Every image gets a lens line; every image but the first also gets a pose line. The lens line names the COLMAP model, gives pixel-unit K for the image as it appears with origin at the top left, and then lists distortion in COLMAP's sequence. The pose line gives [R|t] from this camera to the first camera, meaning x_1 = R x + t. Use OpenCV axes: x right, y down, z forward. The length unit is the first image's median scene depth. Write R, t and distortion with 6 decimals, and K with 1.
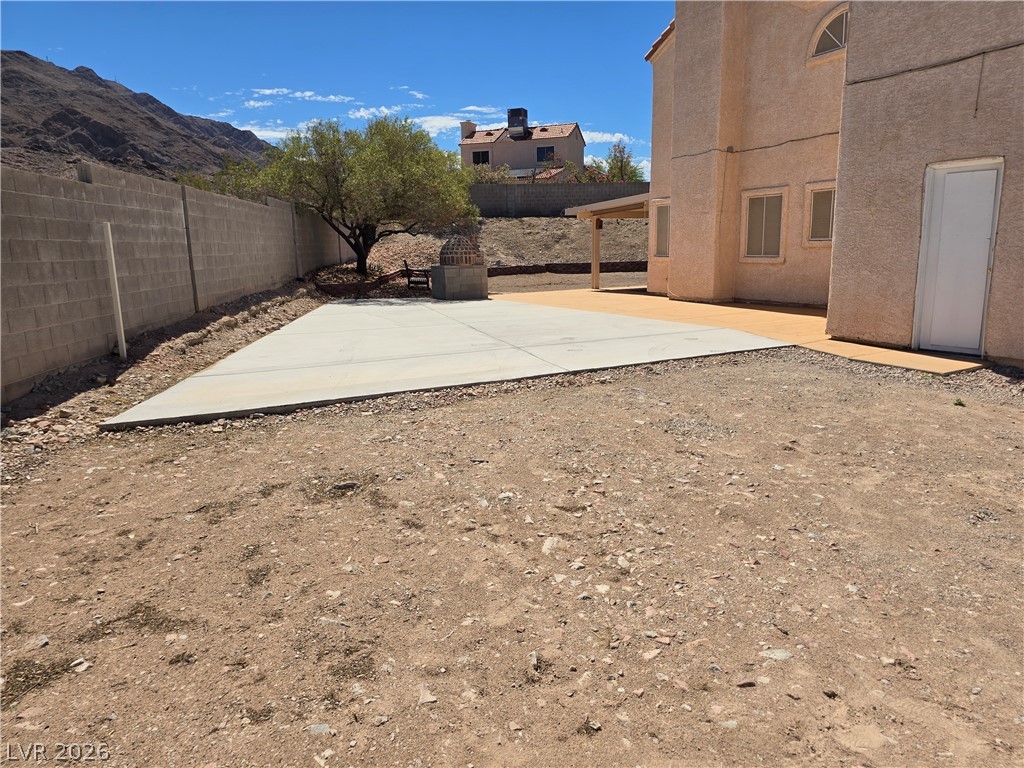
lens RADIAL K [[691.3, 0, 515.2], [0, 691.3, 379.1], [0, 0, 1]] dist [0.074641, -0.066745]
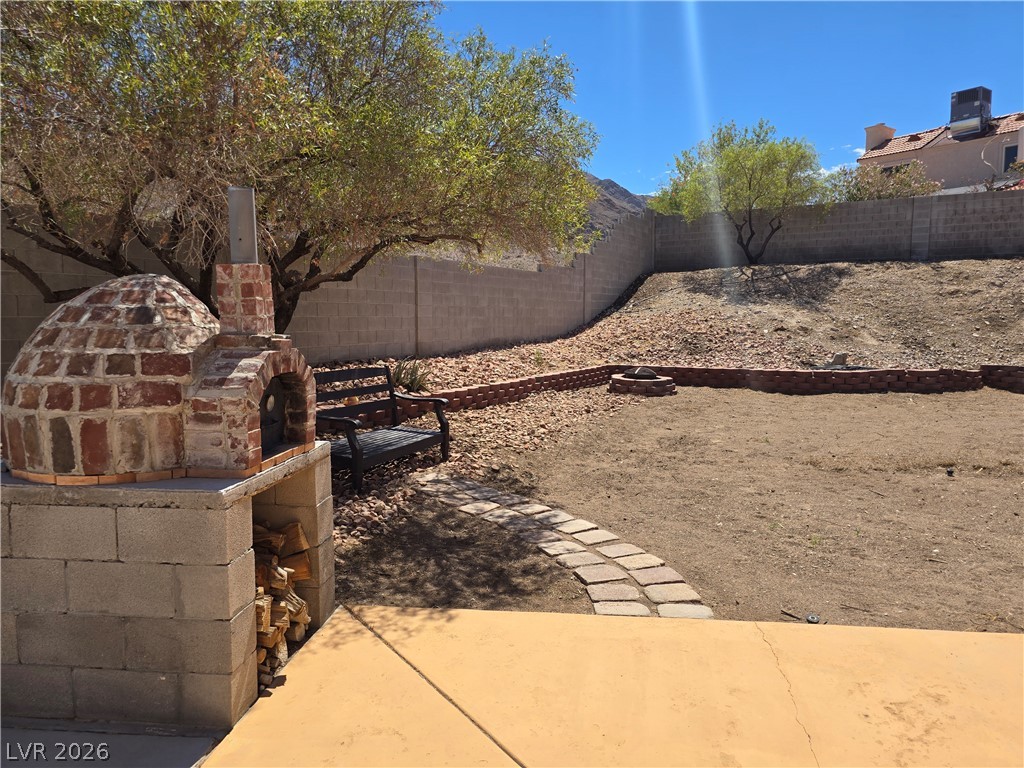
lens RADIAL K [[691.3, 0, 515.2], [0, 691.3, 379.1], [0, 0, 1]] dist [0.074641, -0.066745]
pose [[0.833569, 0.073753, -0.547470, 0.035825], [-0.122839, 0.990982, -0.053531, -0.087561], [0.538584, 0.111872, 0.835112, 0.432632]]
